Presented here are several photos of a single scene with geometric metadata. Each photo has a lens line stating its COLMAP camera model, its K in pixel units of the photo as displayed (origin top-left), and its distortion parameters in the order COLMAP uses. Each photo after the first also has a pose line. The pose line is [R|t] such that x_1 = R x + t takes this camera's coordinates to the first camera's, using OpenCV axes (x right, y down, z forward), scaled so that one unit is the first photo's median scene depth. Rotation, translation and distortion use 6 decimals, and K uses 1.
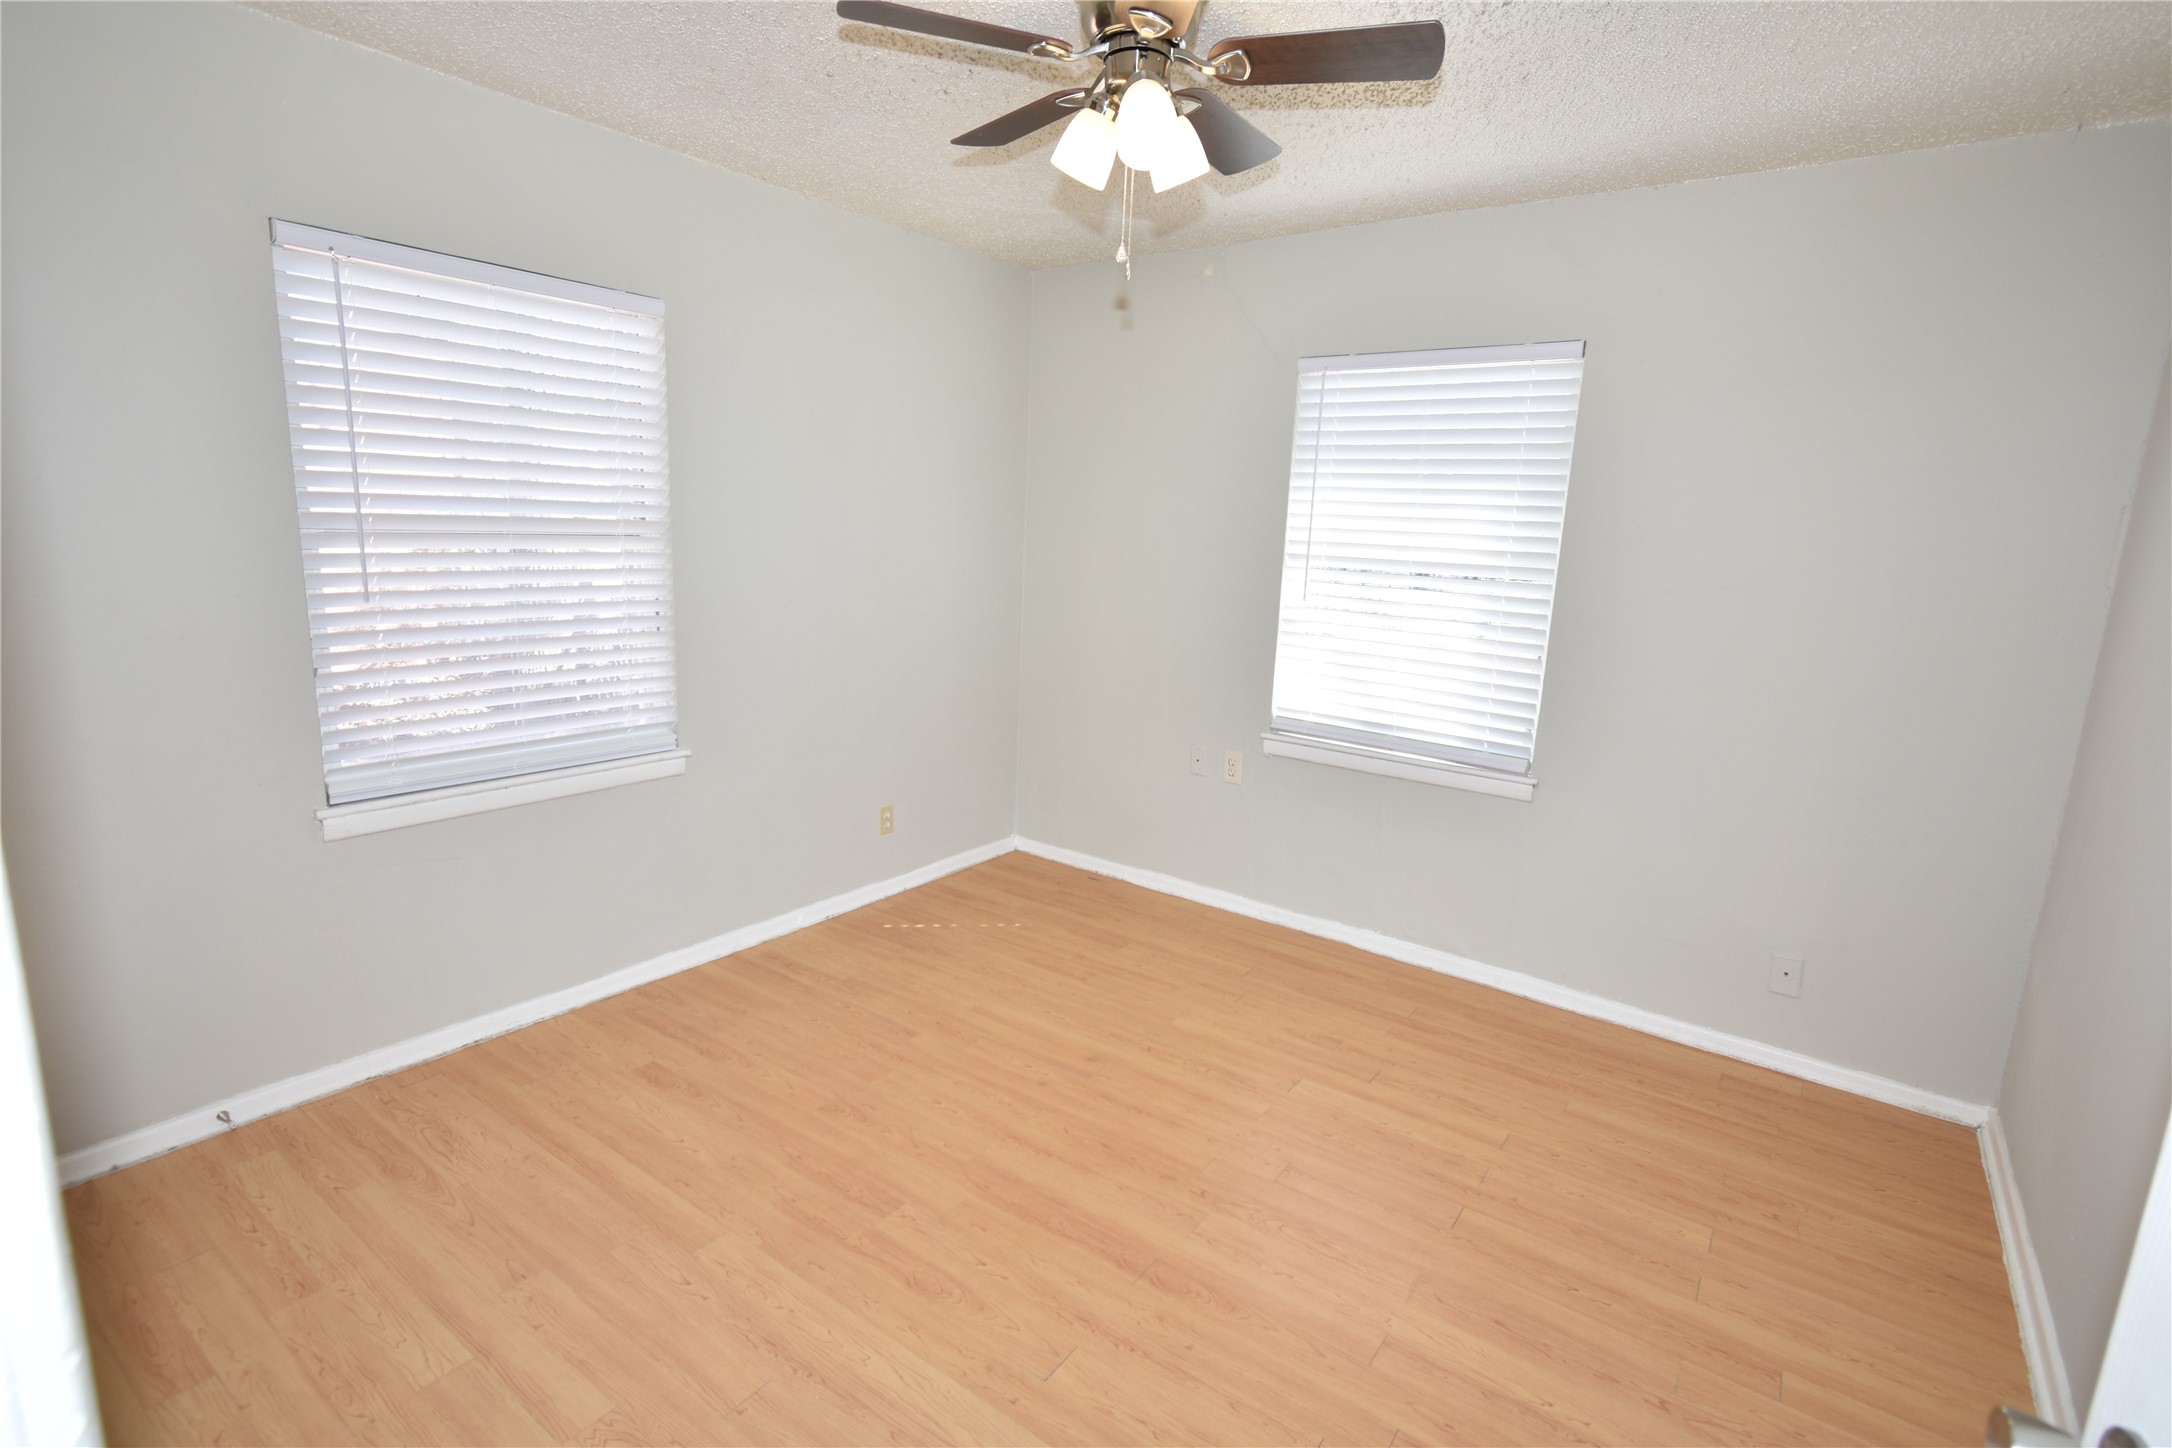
lens RADIAL K [[1021.3, 0, 1093.2], [0, 1021.3, 719.1], [0, 0, 1]] dist [-0.000602, -0.003447]
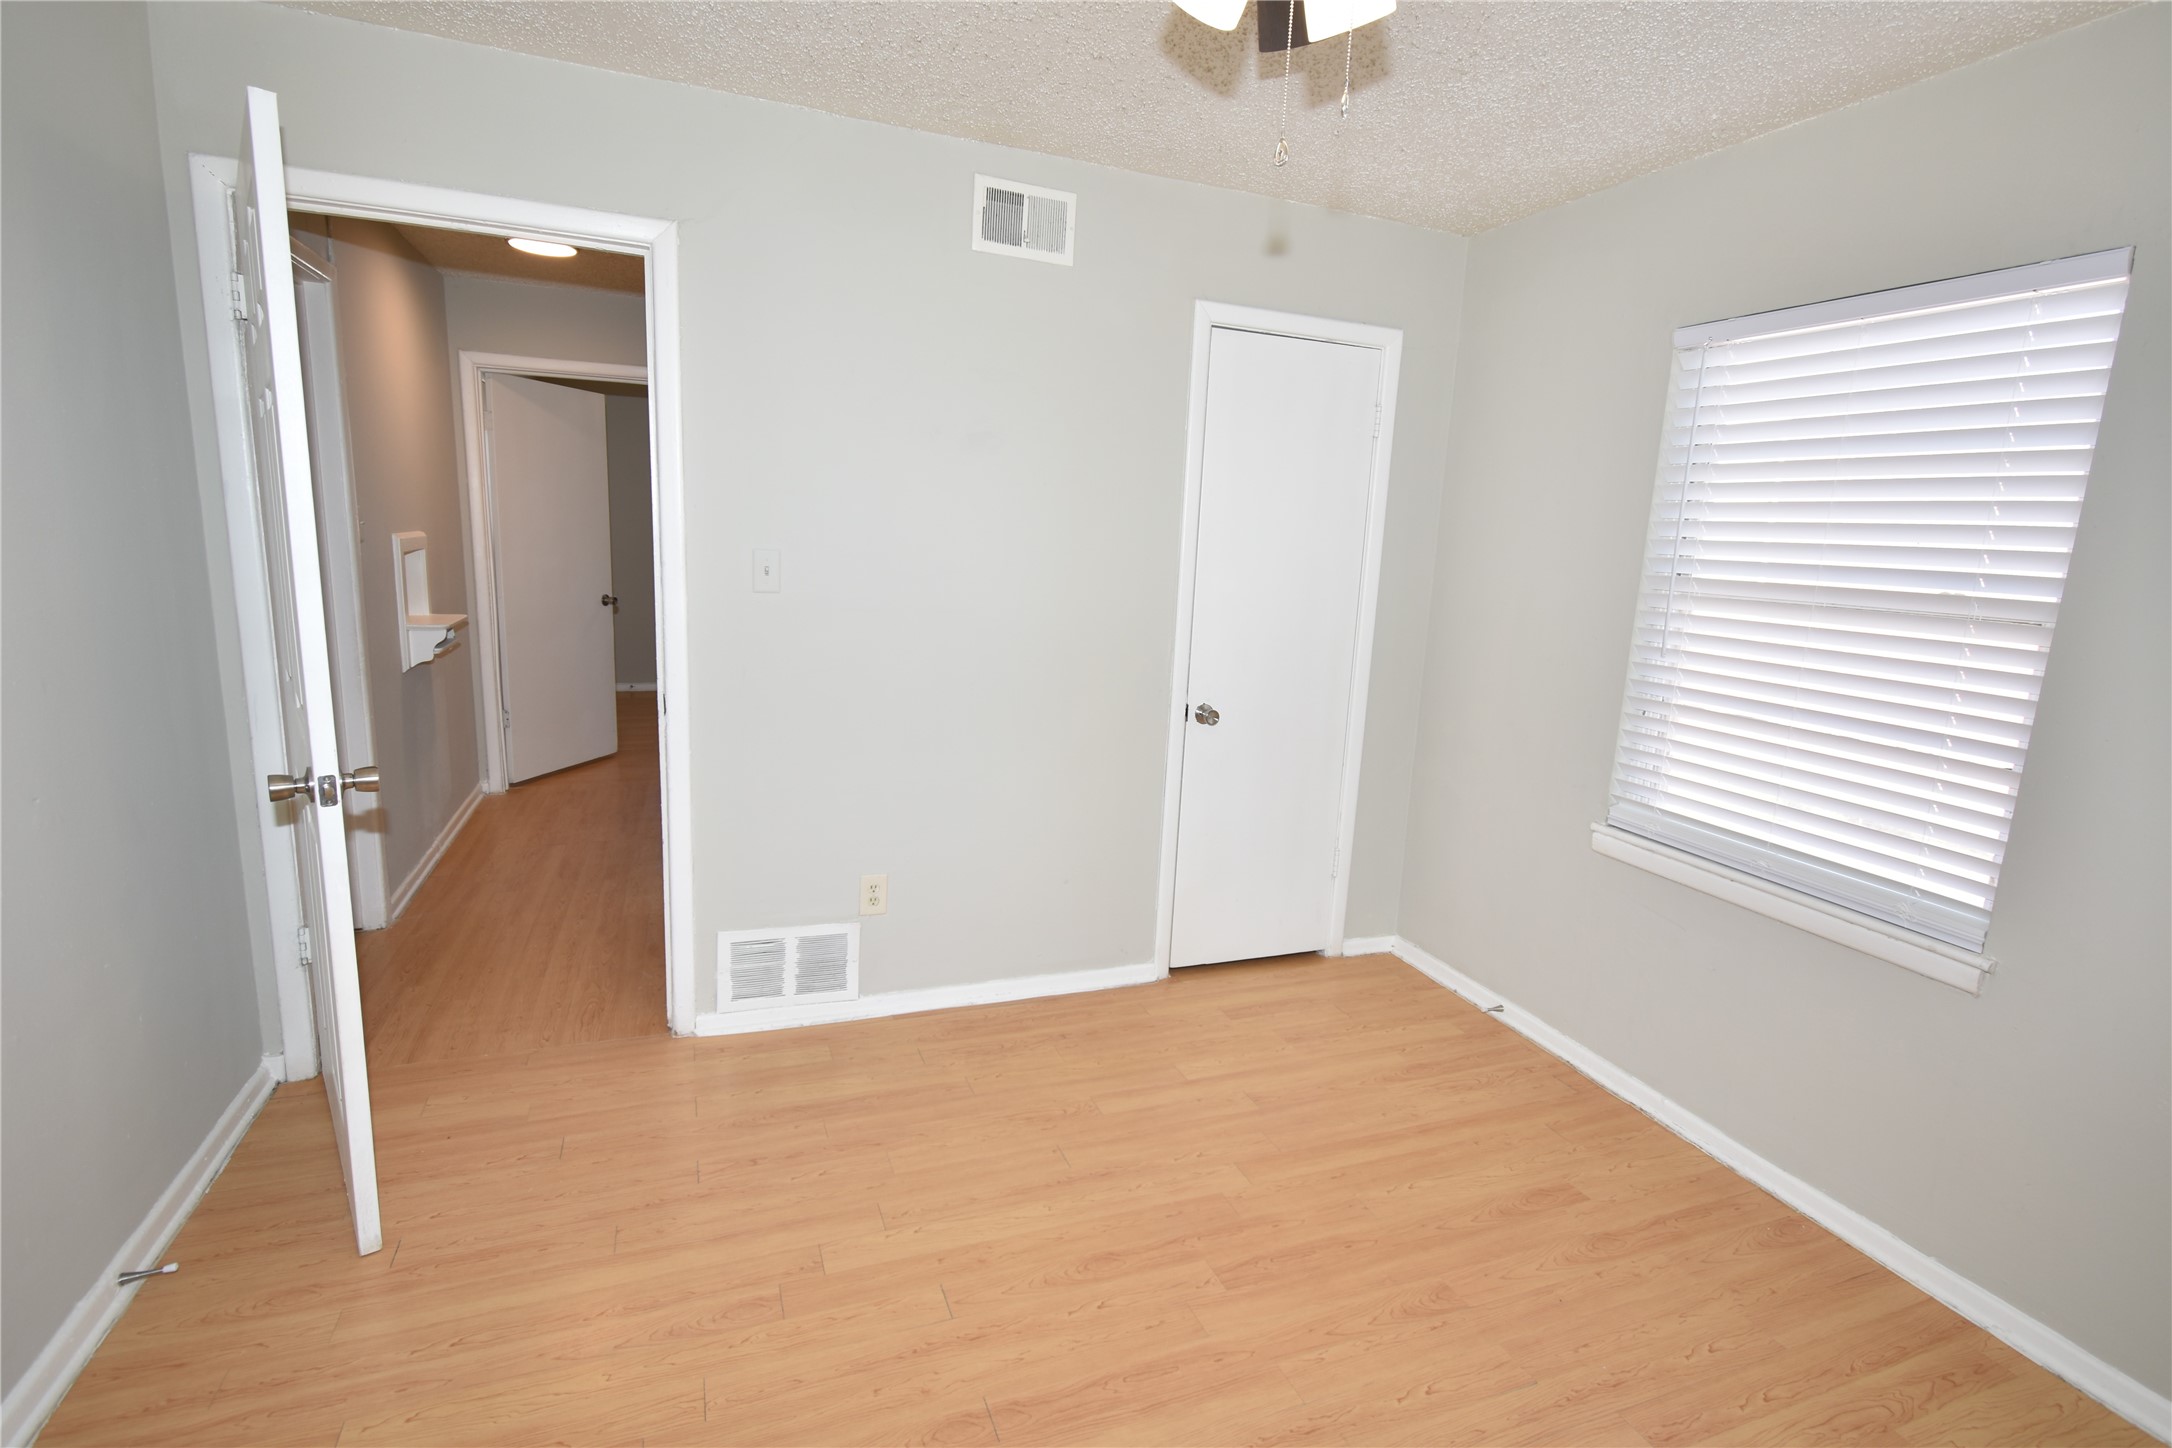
lens RADIAL K [[1021.3, 0, 1093.2], [0, 1021.3, 719.1], [0, 0, 1]] dist [-0.000602, -0.003447]
pose [[-0.531258, 0.089106, -0.842511, 0.588126], [-0.230526, 0.941728, 0.244962, -0.196278], [0.815244, 0.324358, -0.479759, 1.147964]]
